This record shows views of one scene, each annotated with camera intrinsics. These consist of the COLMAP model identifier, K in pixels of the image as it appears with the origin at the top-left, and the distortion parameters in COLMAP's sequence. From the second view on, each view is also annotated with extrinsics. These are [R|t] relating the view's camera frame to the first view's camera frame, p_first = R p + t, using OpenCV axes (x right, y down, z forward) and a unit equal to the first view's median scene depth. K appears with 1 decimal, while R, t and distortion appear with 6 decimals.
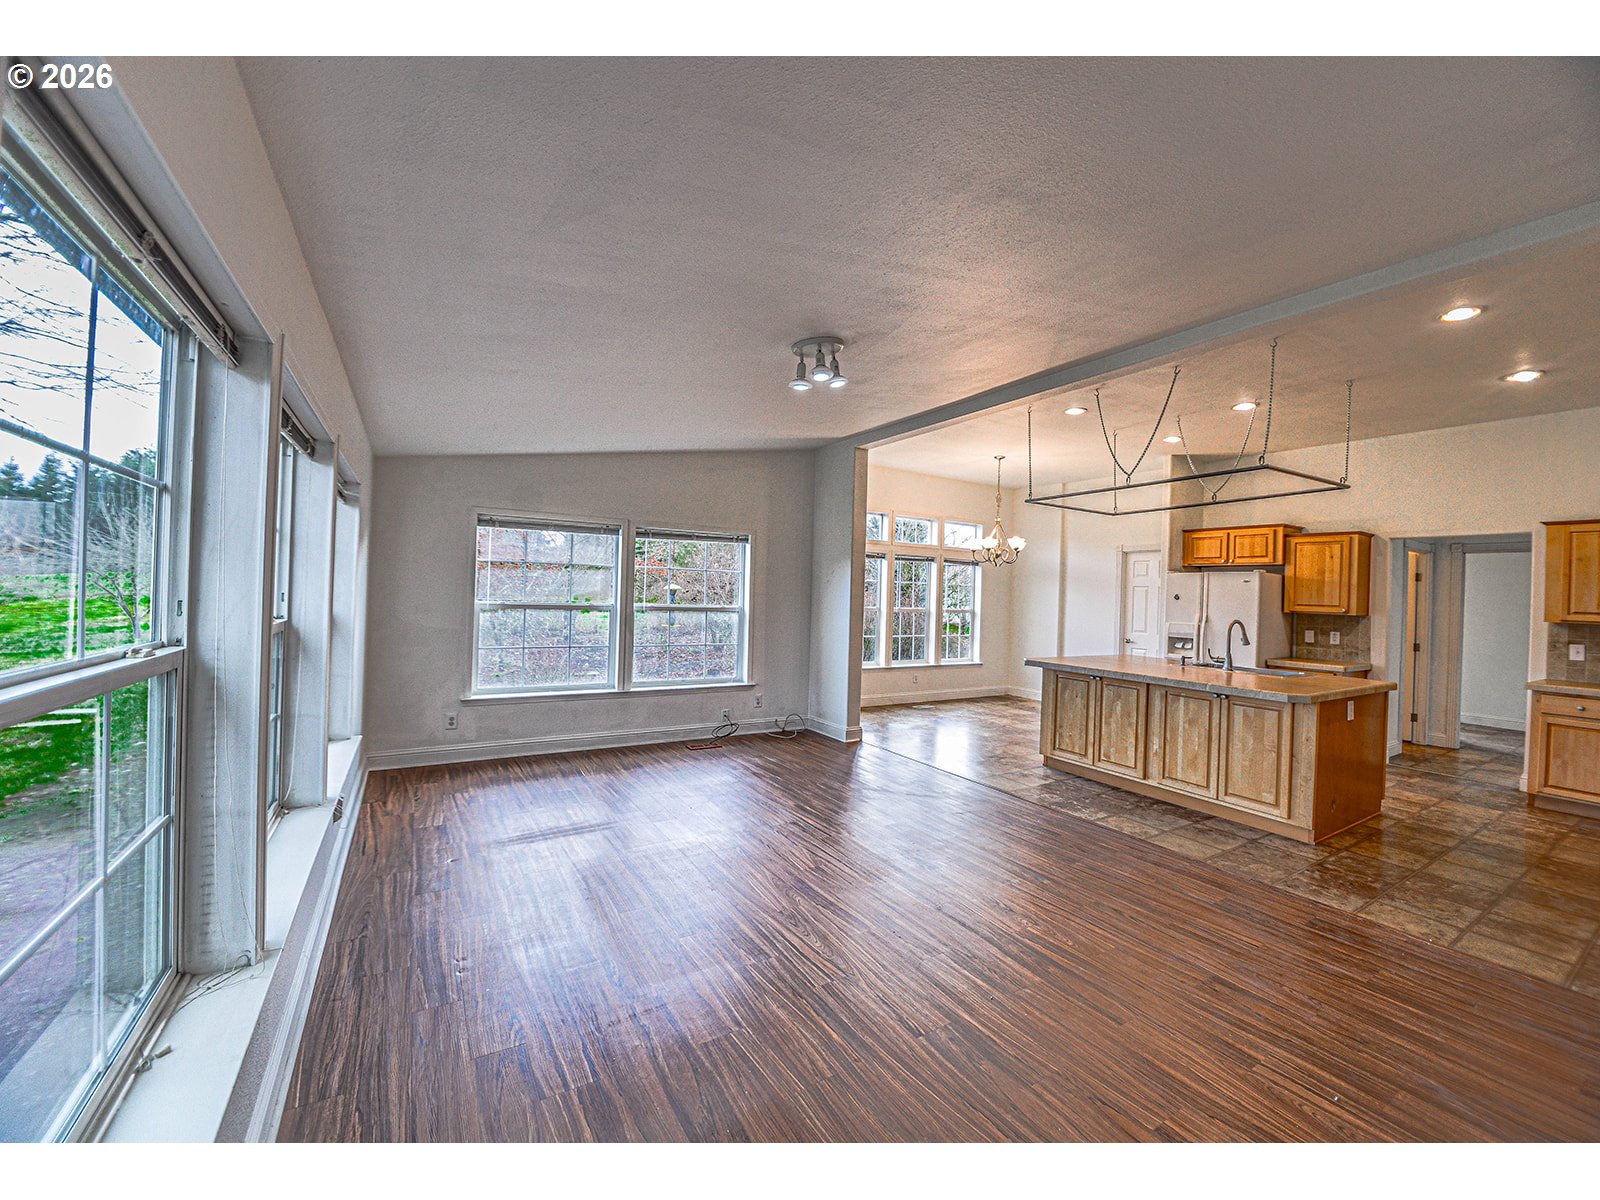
lens RADIAL K [[614.4, 0, 794.8], [0, 614.4, 591.8], [0, 0, 1]] dist [-0.020663, -0.001563]
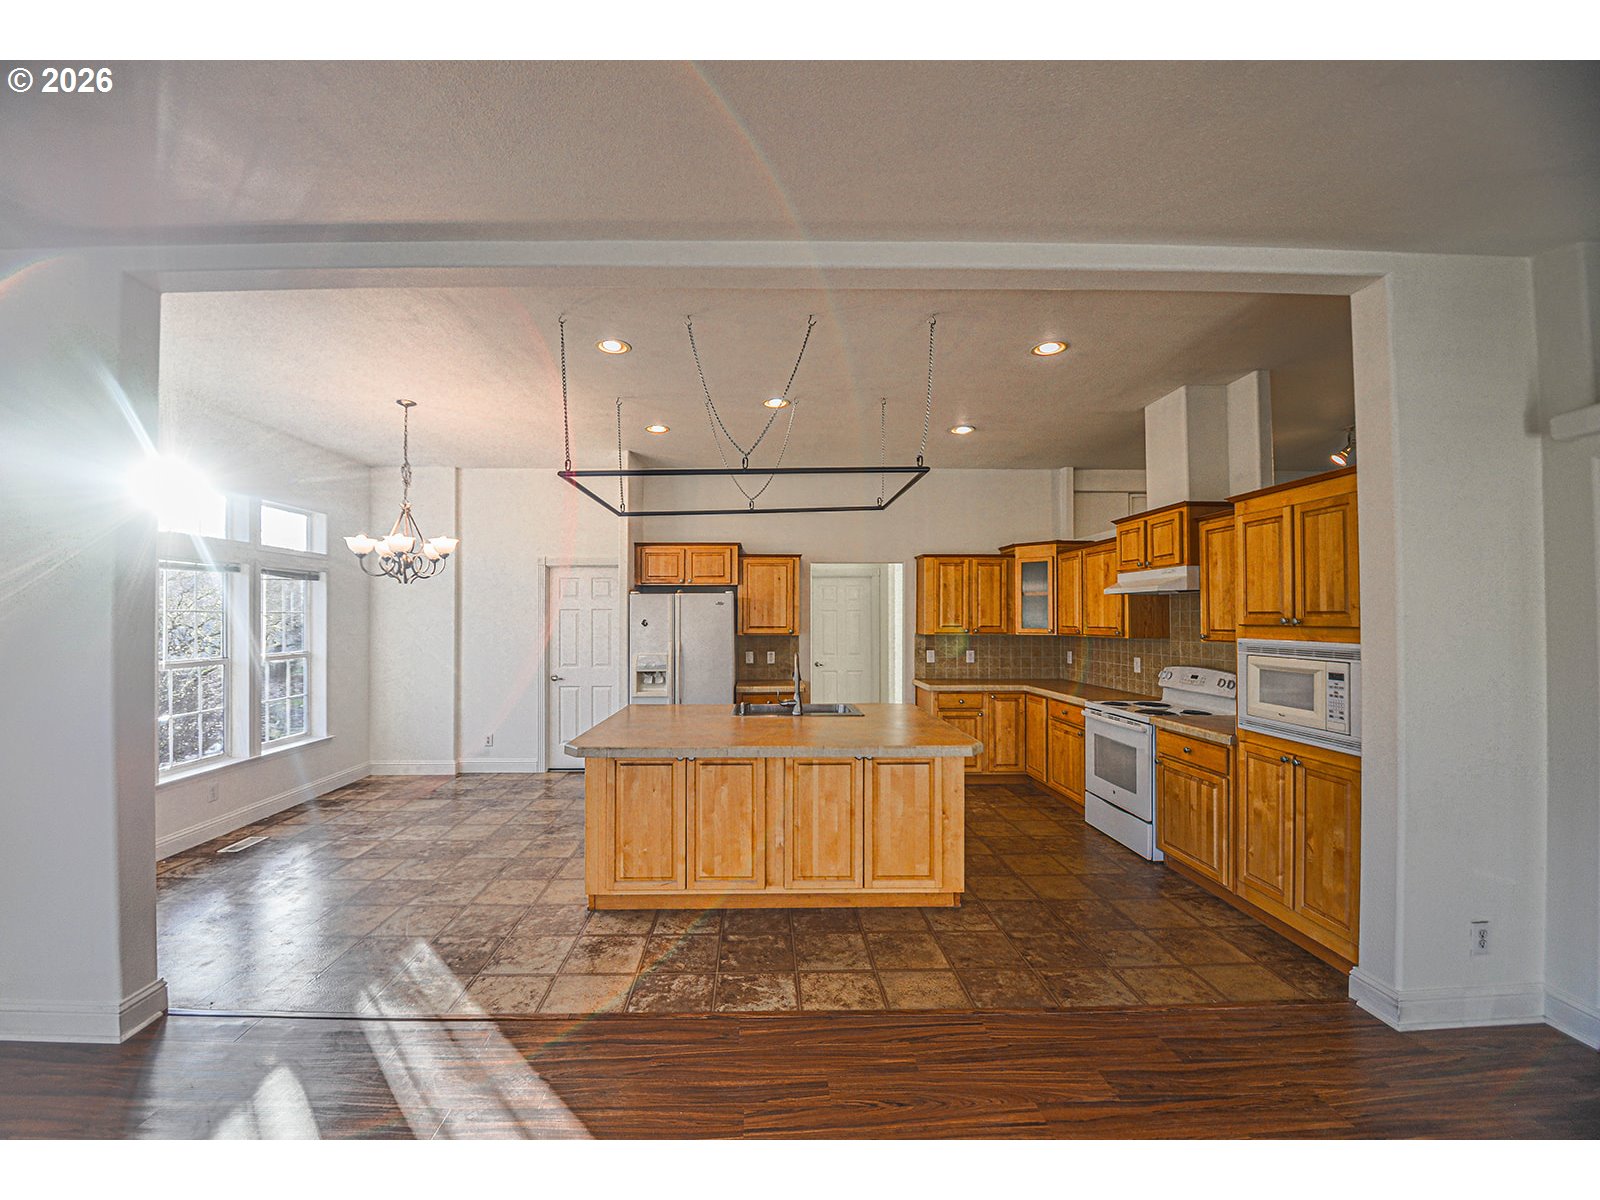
lens RADIAL K [[632.2, 0, 768.2], [0, 632.2, 614.7], [0, 0, 1]] dist [-0.013298, -0.000359]
pose [[0.497693, -0.030433, 0.866819, -0.044771], [0.021283, 0.999512, 0.022872, -0.024057], [-0.867092, 0.007065, 0.498098, 0.543863]]
